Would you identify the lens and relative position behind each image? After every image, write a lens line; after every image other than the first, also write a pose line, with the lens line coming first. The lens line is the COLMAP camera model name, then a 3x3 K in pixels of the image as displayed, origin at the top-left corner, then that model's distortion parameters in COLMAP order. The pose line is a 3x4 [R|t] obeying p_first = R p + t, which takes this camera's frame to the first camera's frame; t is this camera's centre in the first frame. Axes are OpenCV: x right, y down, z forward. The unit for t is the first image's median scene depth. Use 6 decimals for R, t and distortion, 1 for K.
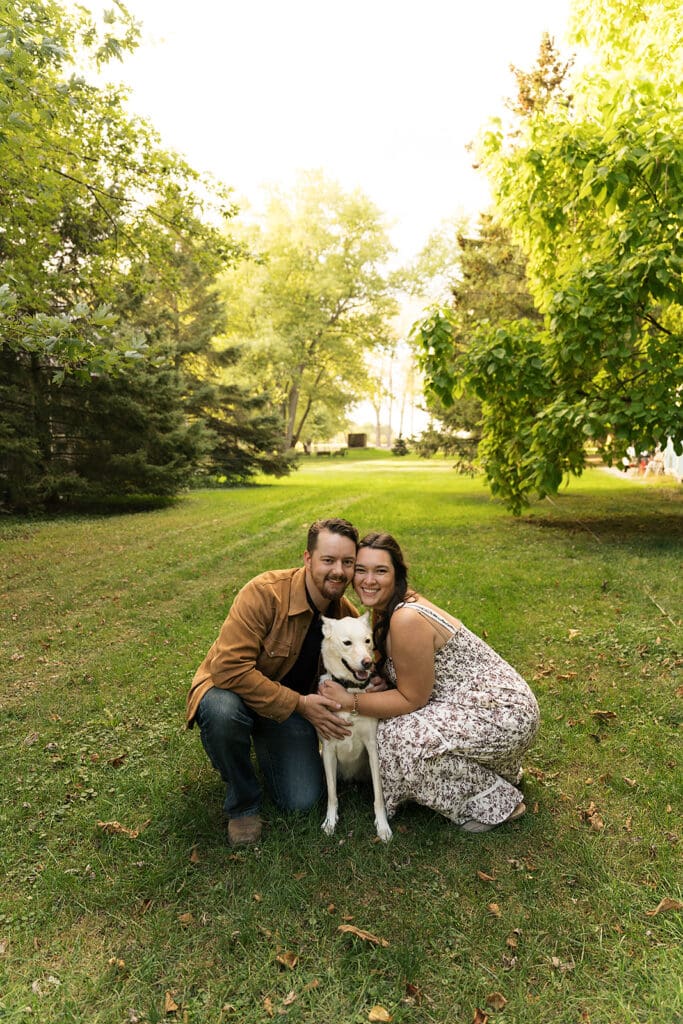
lens RADIAL K [[830.9, 0, 341.5], [0, 830.9, 512.0], [0, 0, 1]] dist [0.011888, 0.007048]
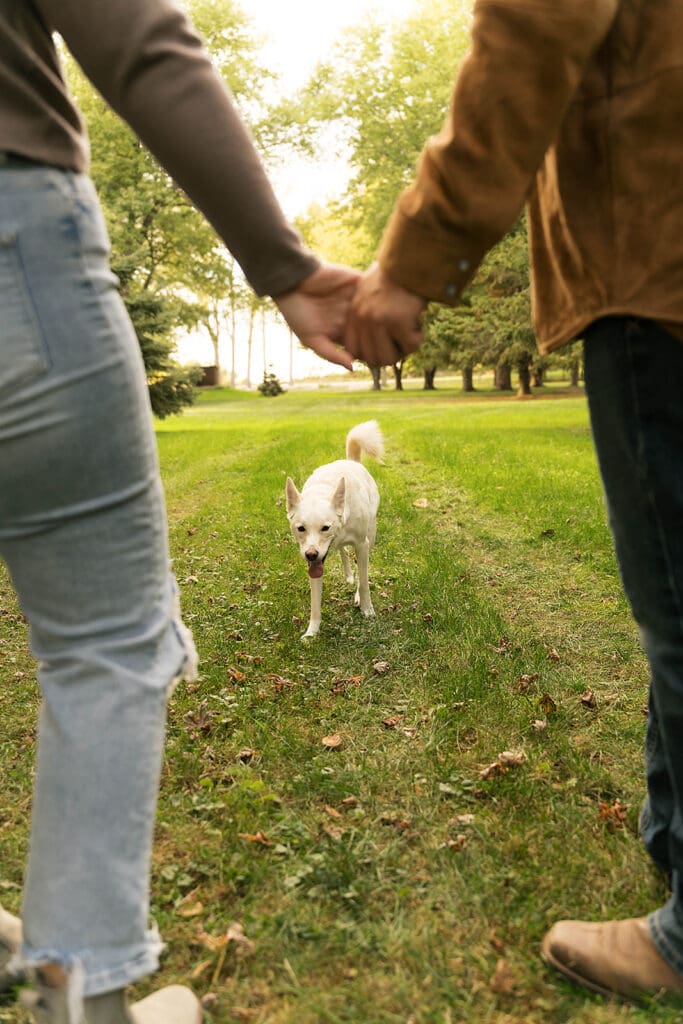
lens RADIAL K [[927.9, 0, 341.5], [0, 927.9, 512.0], [0, 0, 1]] dist [0.004404, 0.006235]
pose [[0.967348, -0.058595, 0.246586, -0.070603], [0.050398, 0.997951, 0.039430, 0.002206], [-0.248391, -0.025715, 0.968318, 0.224444]]
